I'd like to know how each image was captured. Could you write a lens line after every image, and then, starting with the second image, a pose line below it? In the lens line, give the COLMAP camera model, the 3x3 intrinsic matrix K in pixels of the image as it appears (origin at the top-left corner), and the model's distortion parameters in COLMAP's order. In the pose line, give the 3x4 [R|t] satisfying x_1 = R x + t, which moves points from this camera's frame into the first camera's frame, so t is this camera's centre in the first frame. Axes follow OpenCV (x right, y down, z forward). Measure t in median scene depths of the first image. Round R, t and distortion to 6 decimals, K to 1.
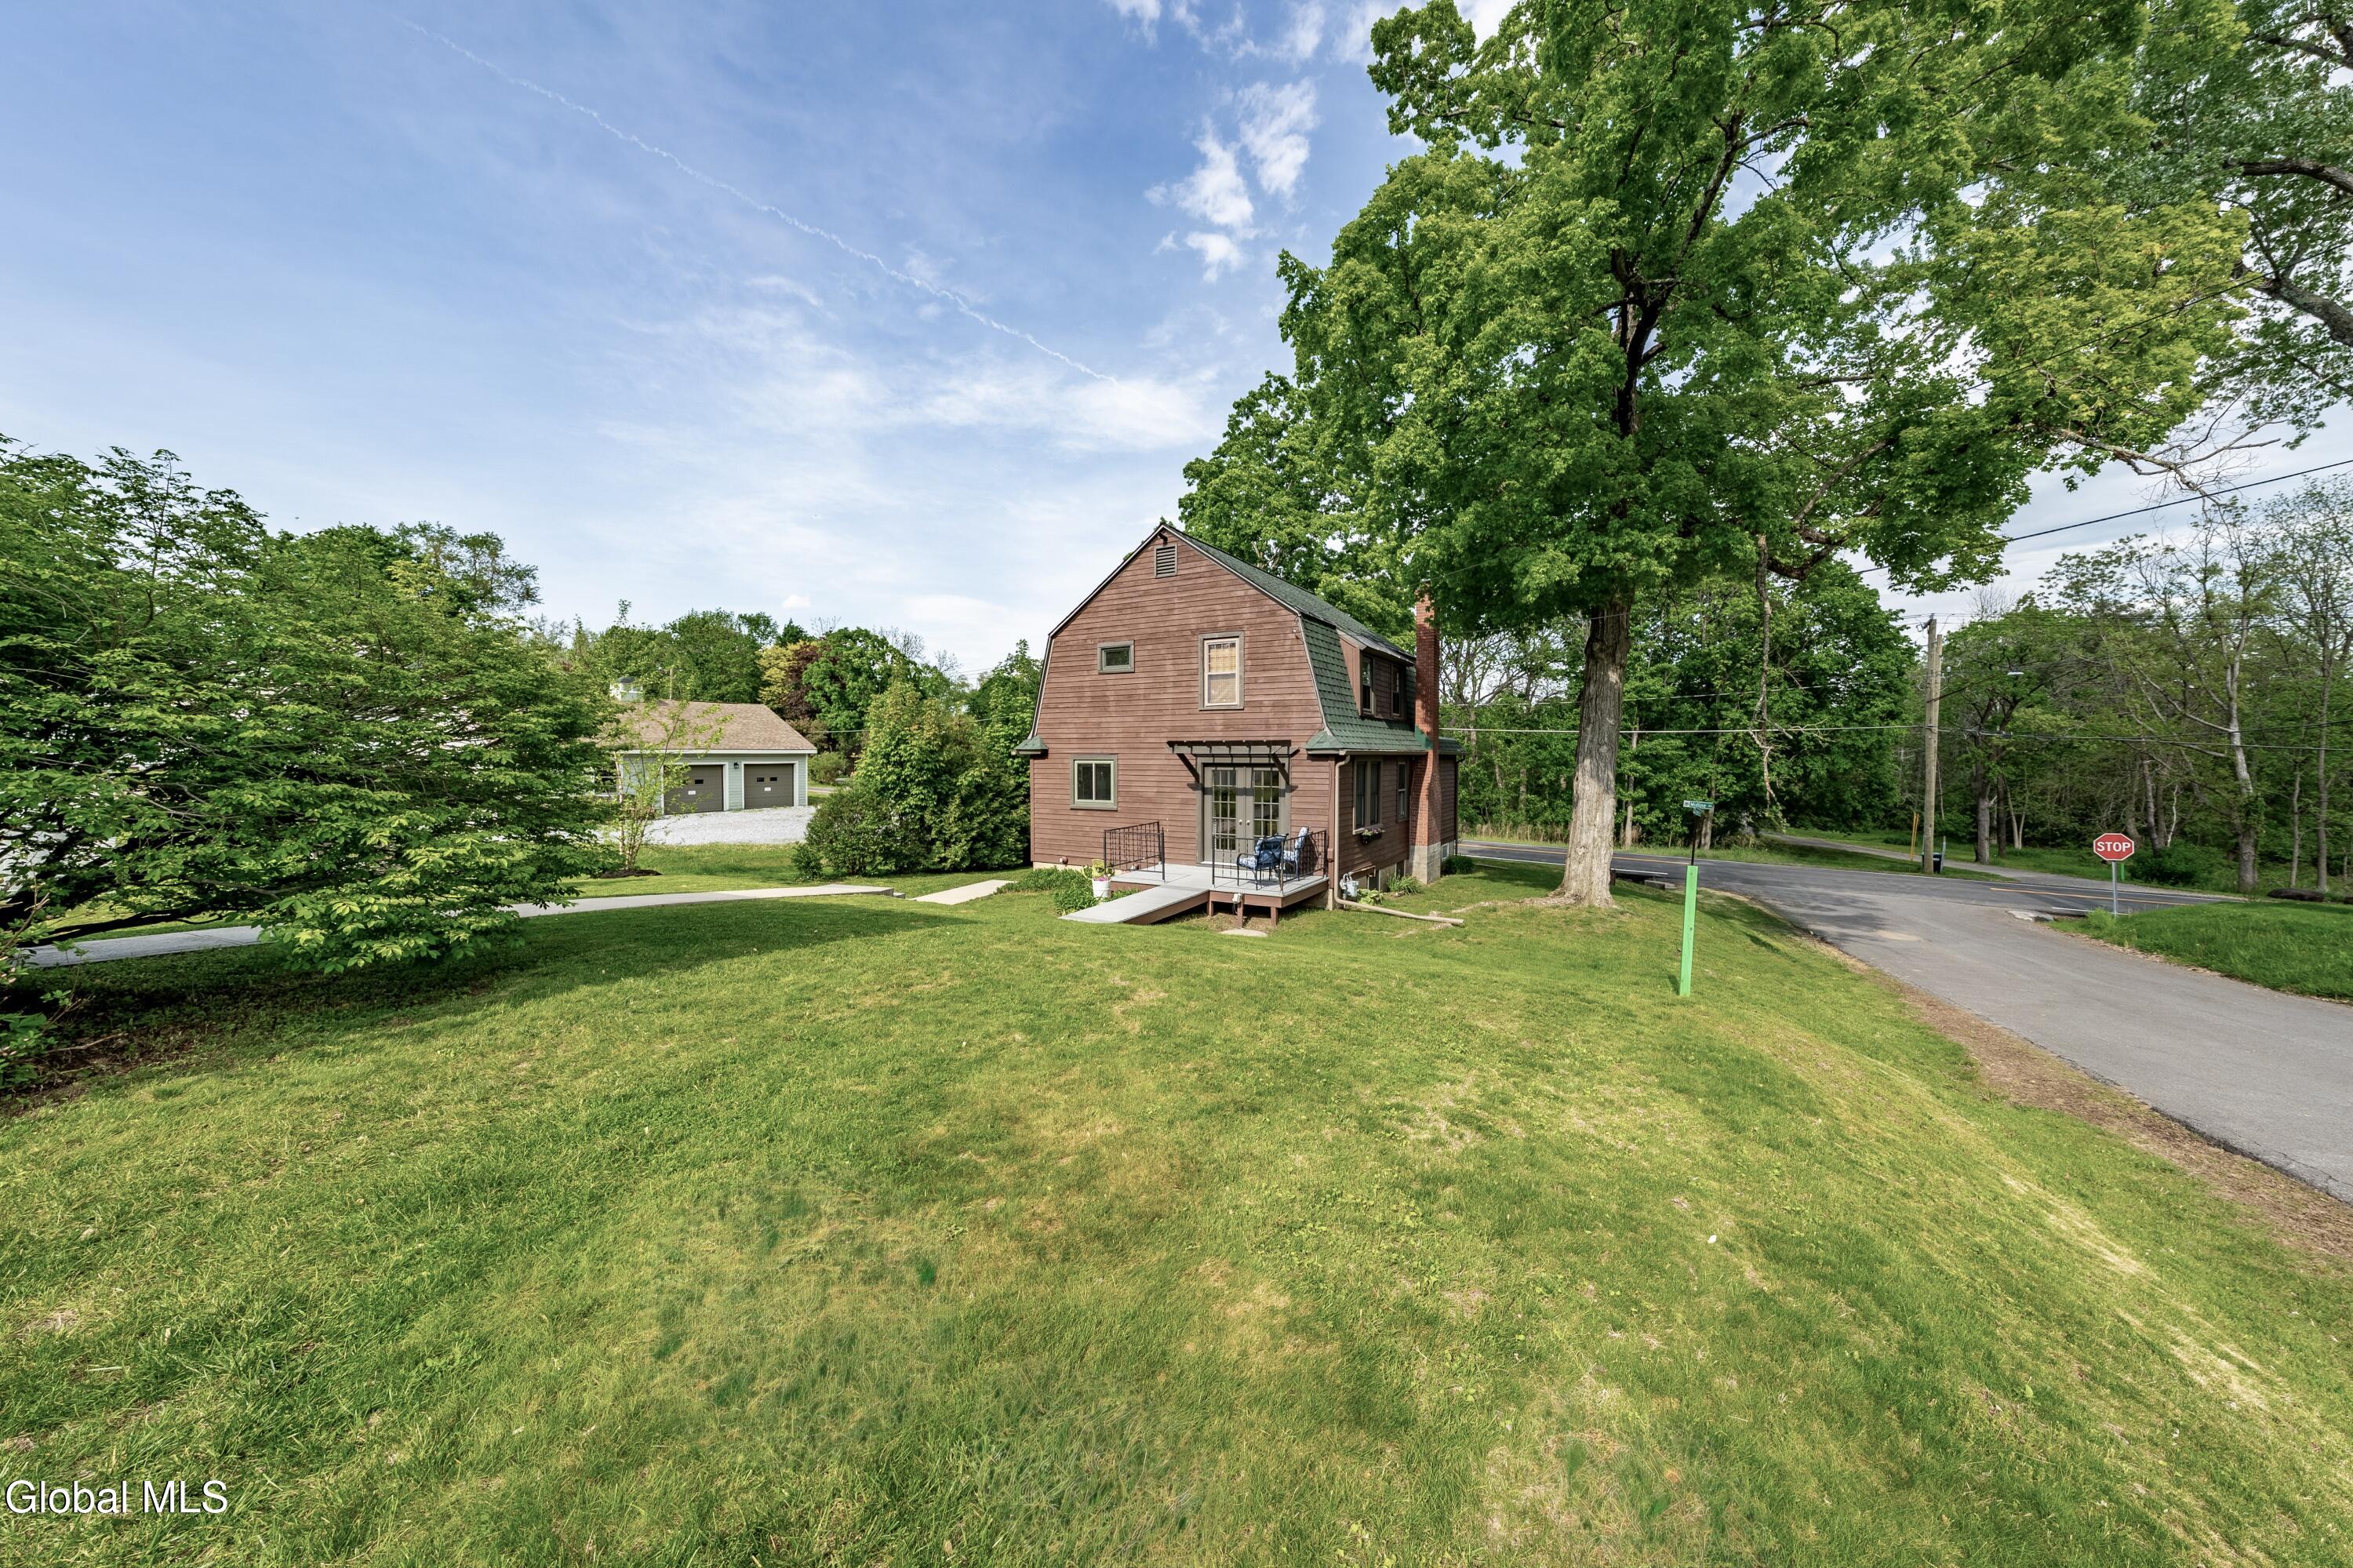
lens RADIAL K [[795.3, 0, 1171.7], [0, 795.3, 788.6], [0, 0, 1]] dist [-0.009188, -0.000069]
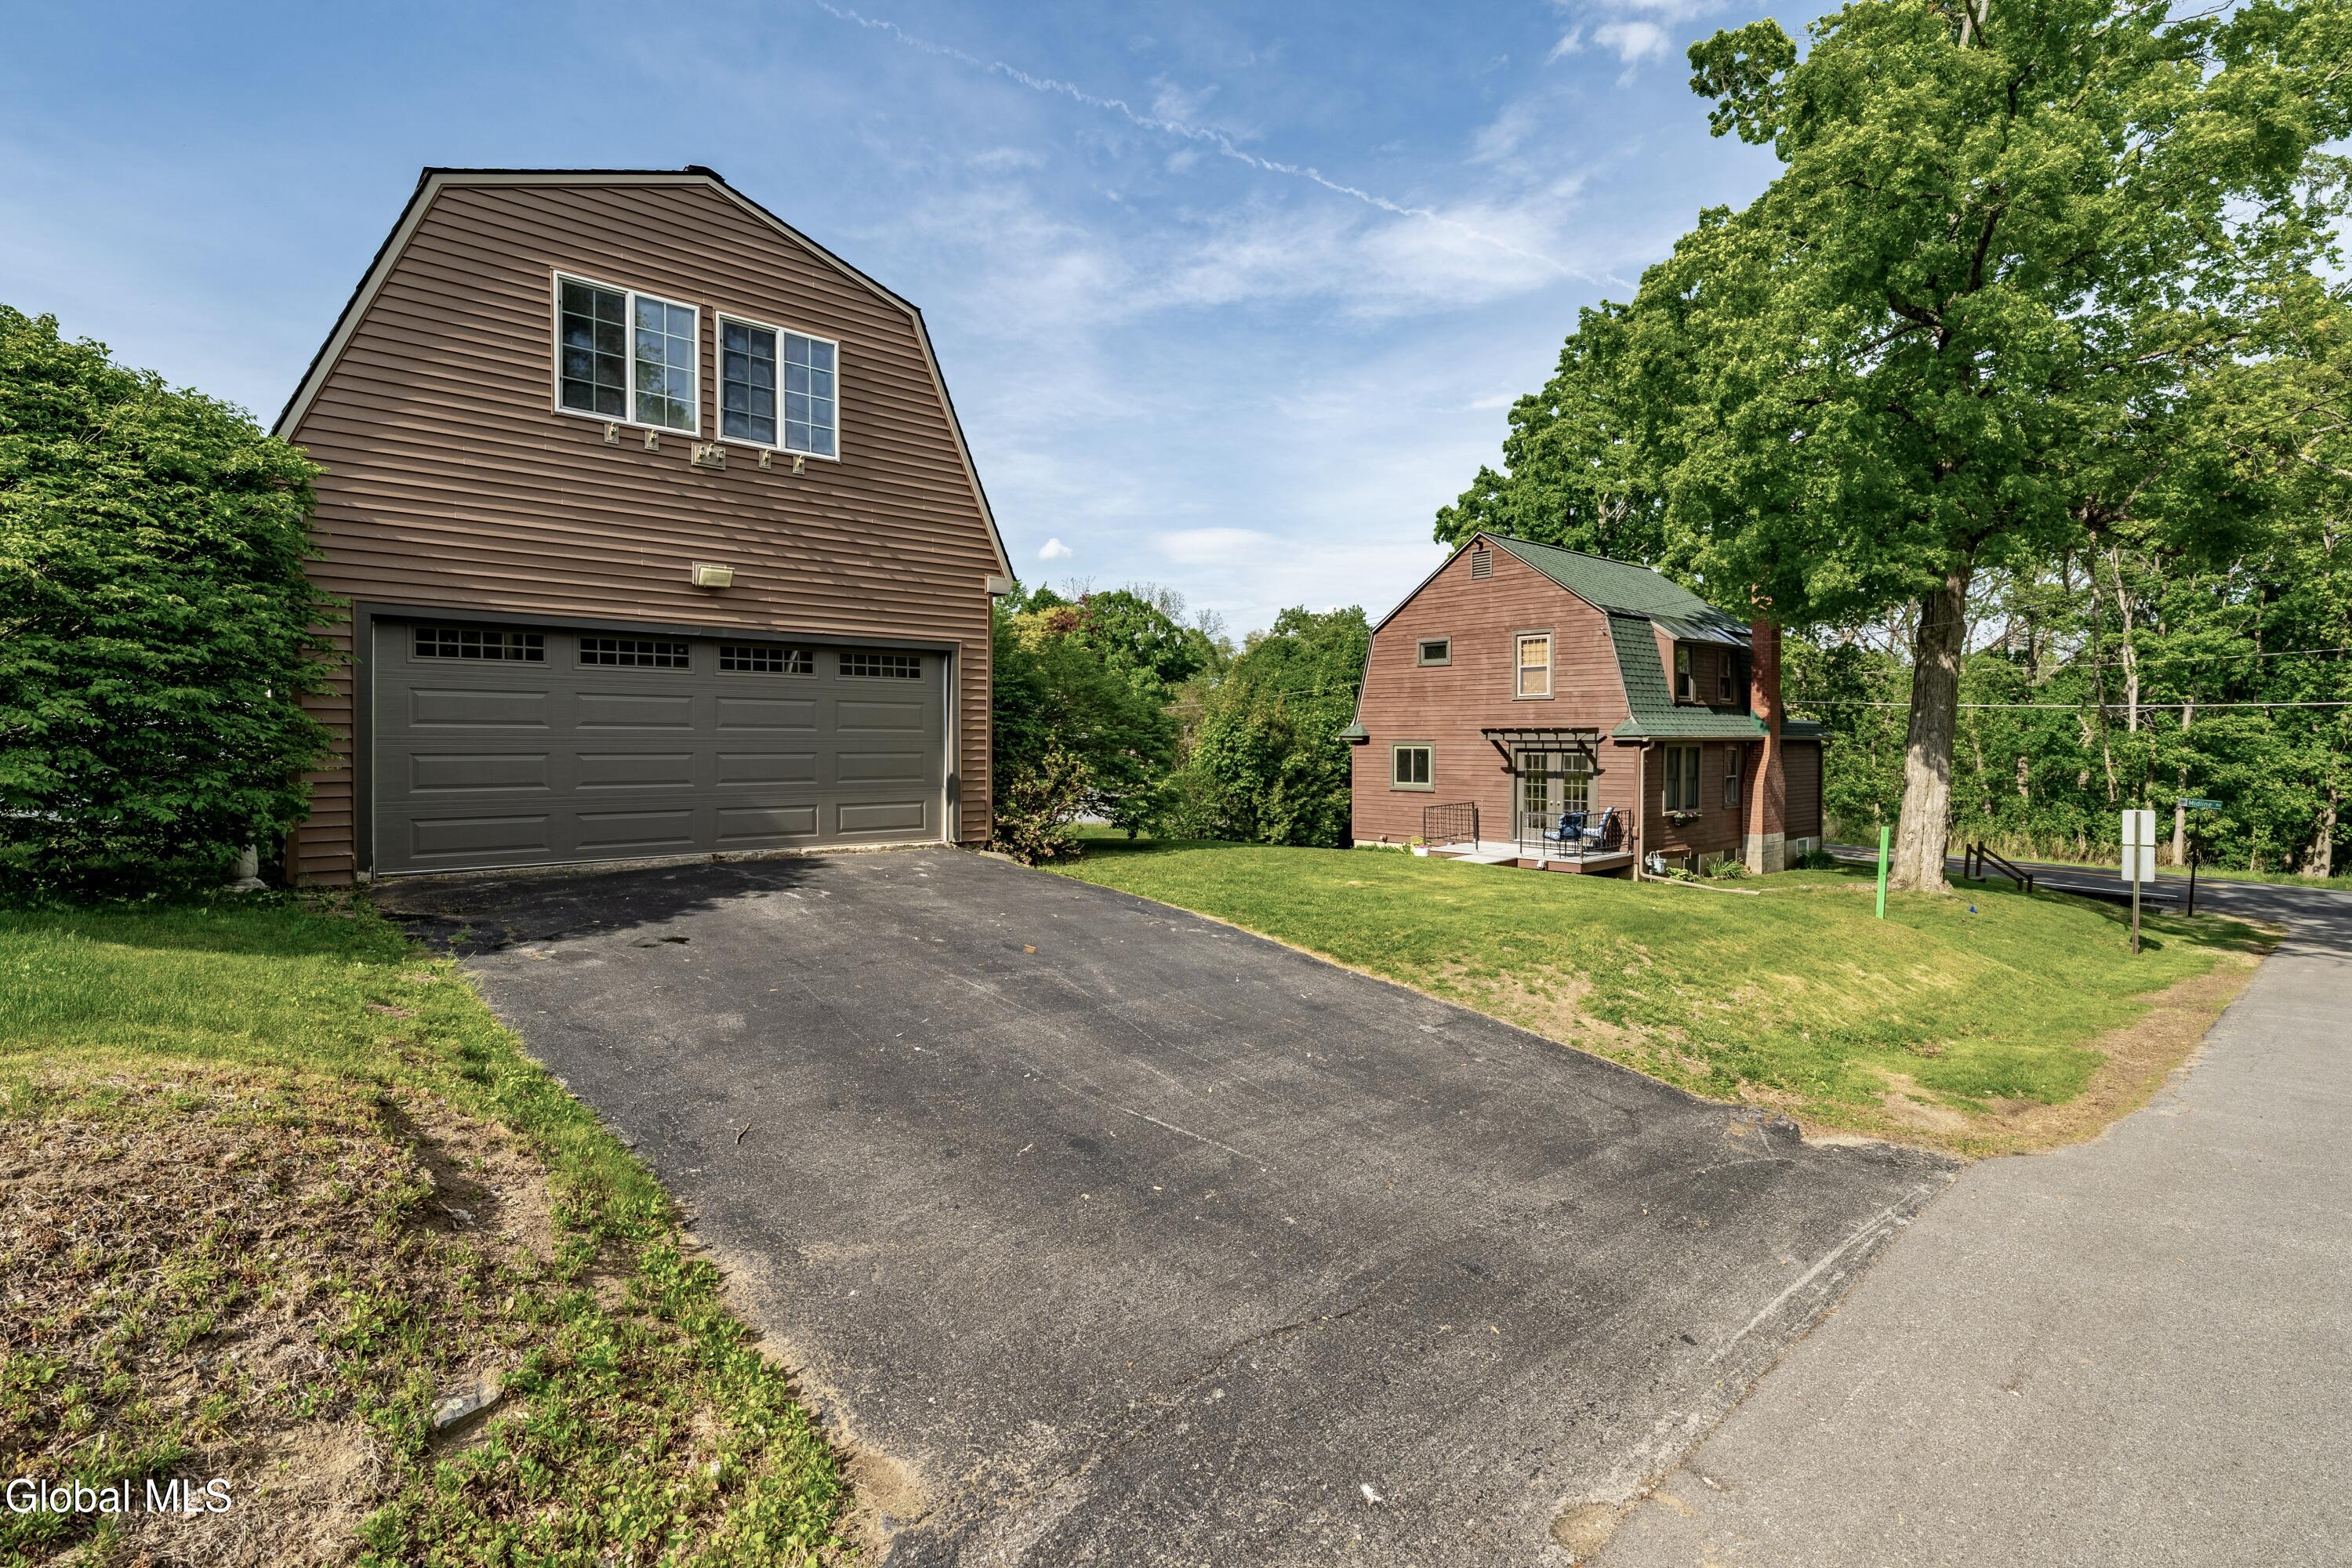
lens RADIAL K [[1083.2, 0, 1170.2], [0, 1083.2, 768.4], [0, 0, 1]] dist [-0.000103, -0.000706]
pose [[0.954238, 0.006327, -0.298982, 0.026646], [-0.010718, 0.999857, -0.013048, 0.016571], [0.298857, 0.015656, 0.954170, -0.475521]]
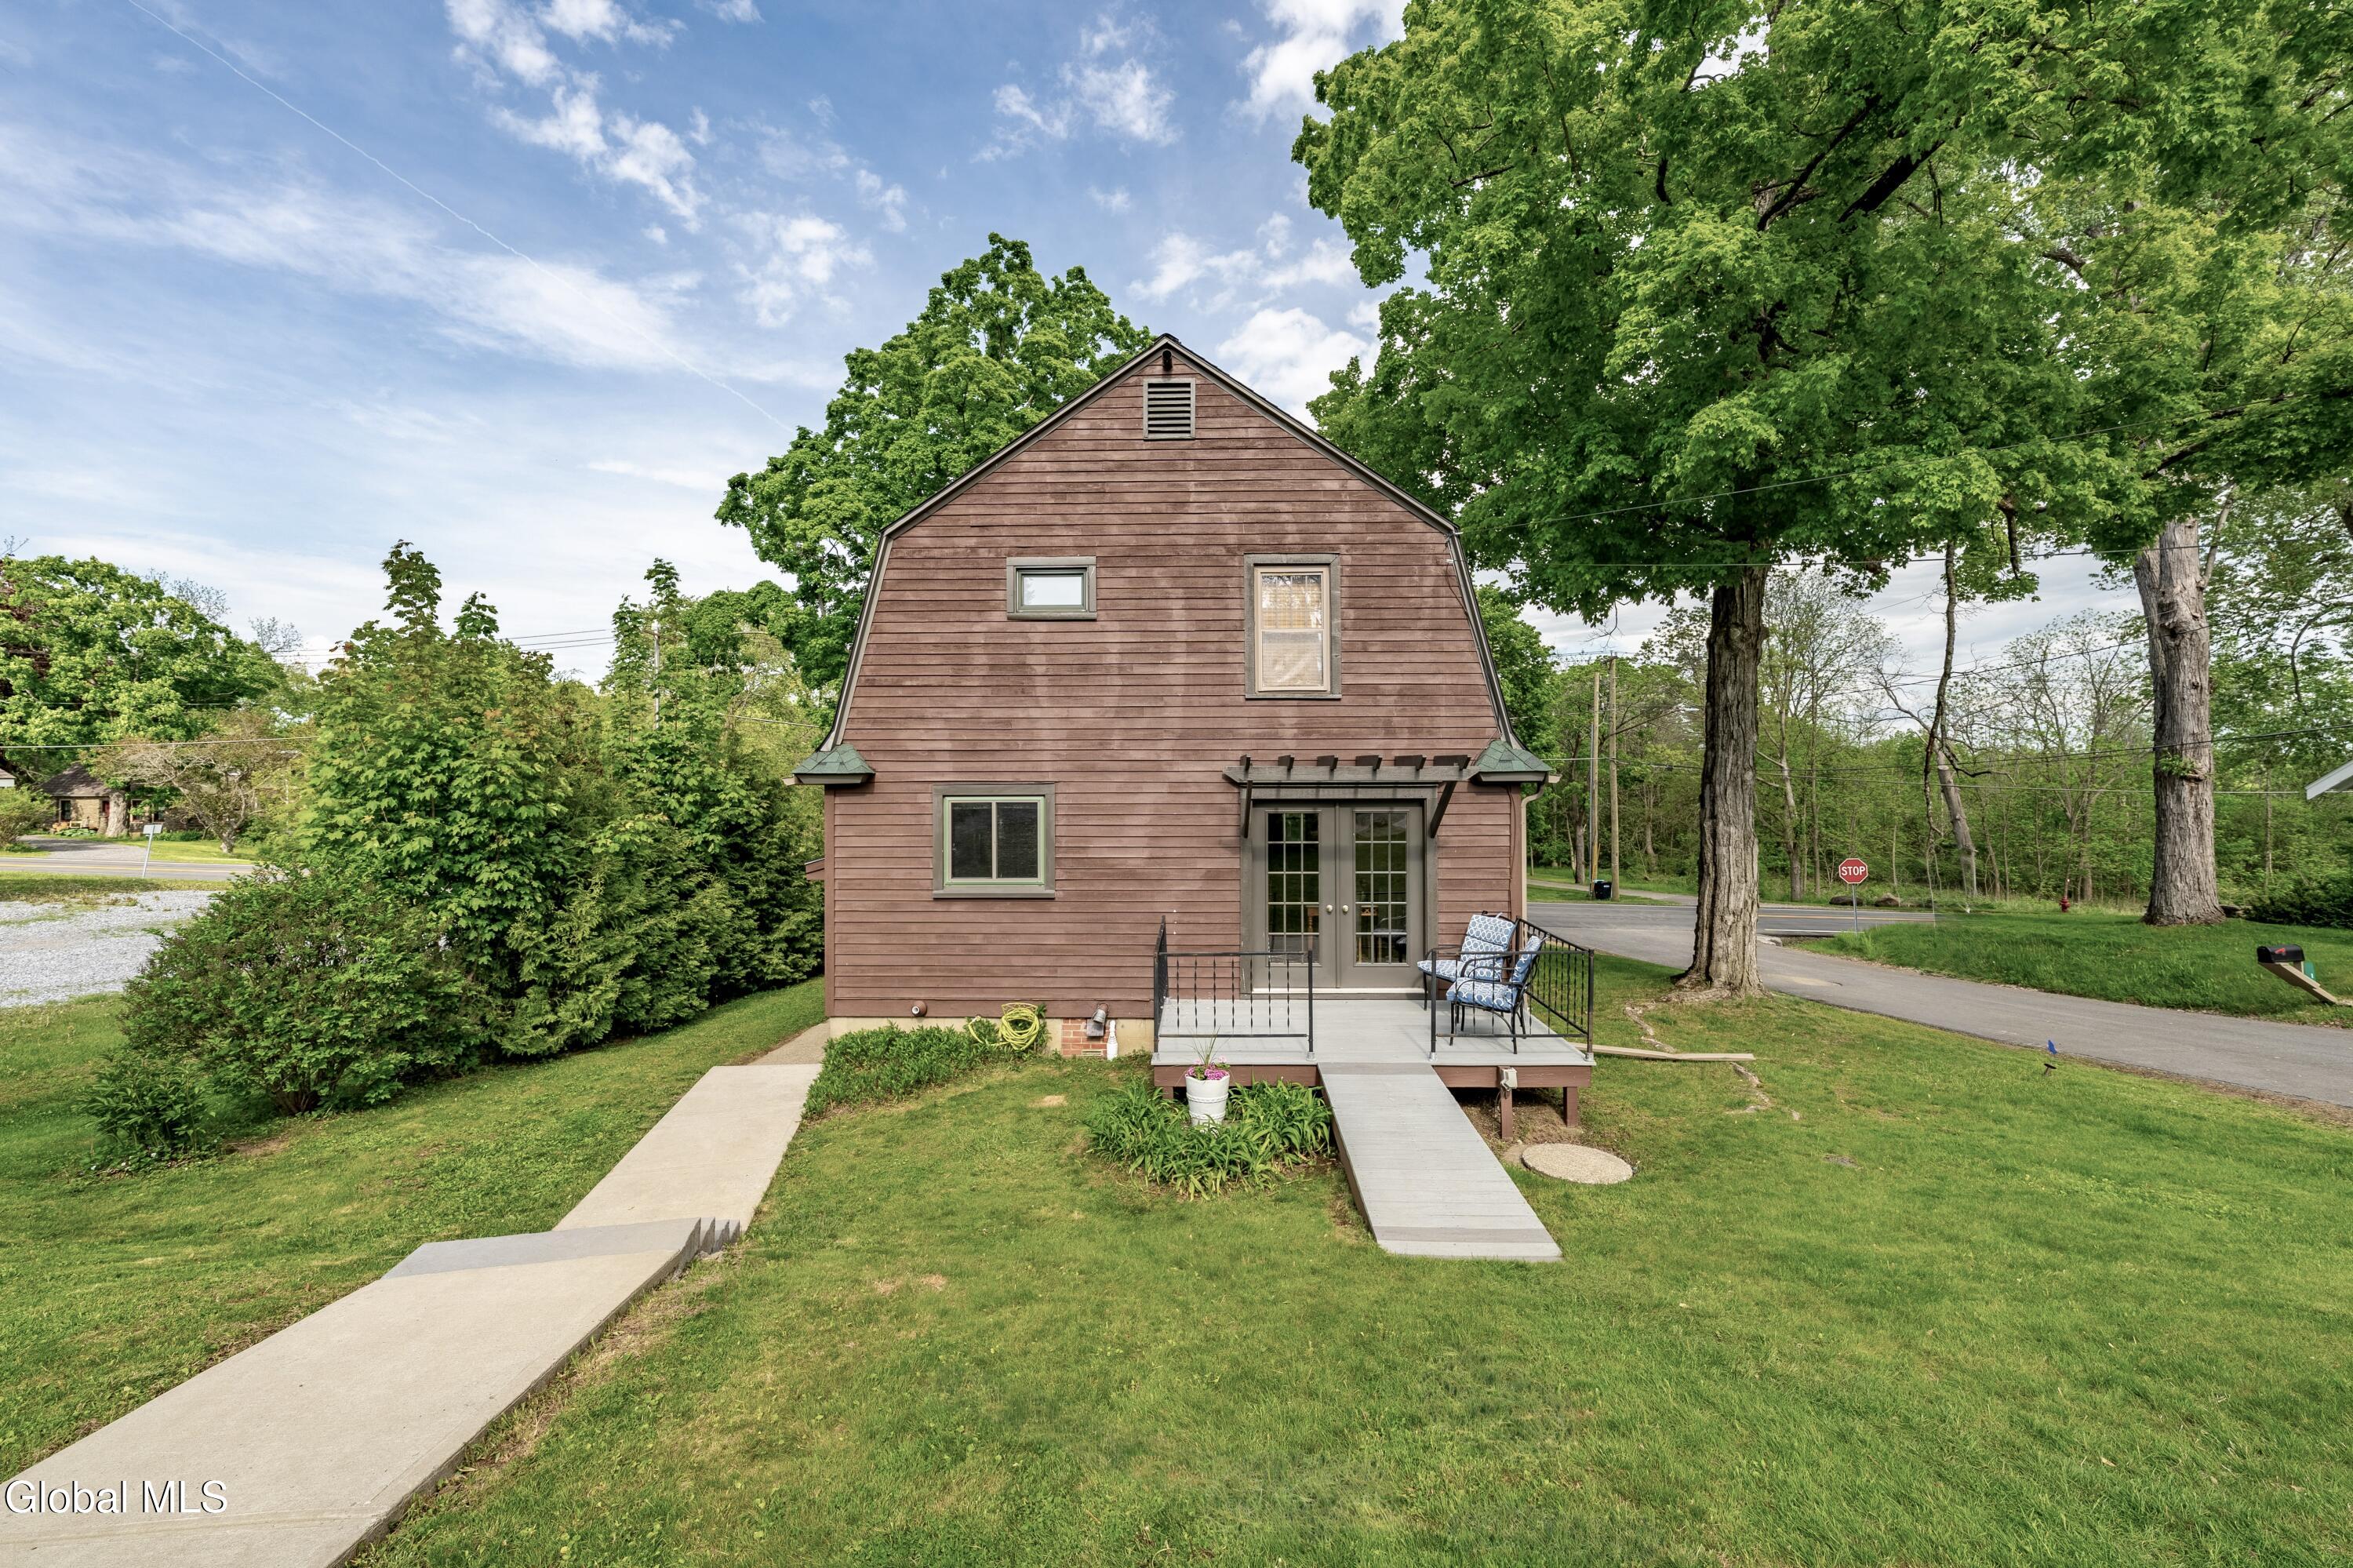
lens RADIAL K [[944.4, 0, 1202.4], [0, 944.4, 788.2], [0, 0, 1]] dist [-0.002080, -0.000113]
pose [[0.872072, -0.002686, 0.489371, -0.248263], [0.023773, 0.999037, -0.036880, -0.015250], [-0.488801, 0.043795, 0.871296, 0.405987]]
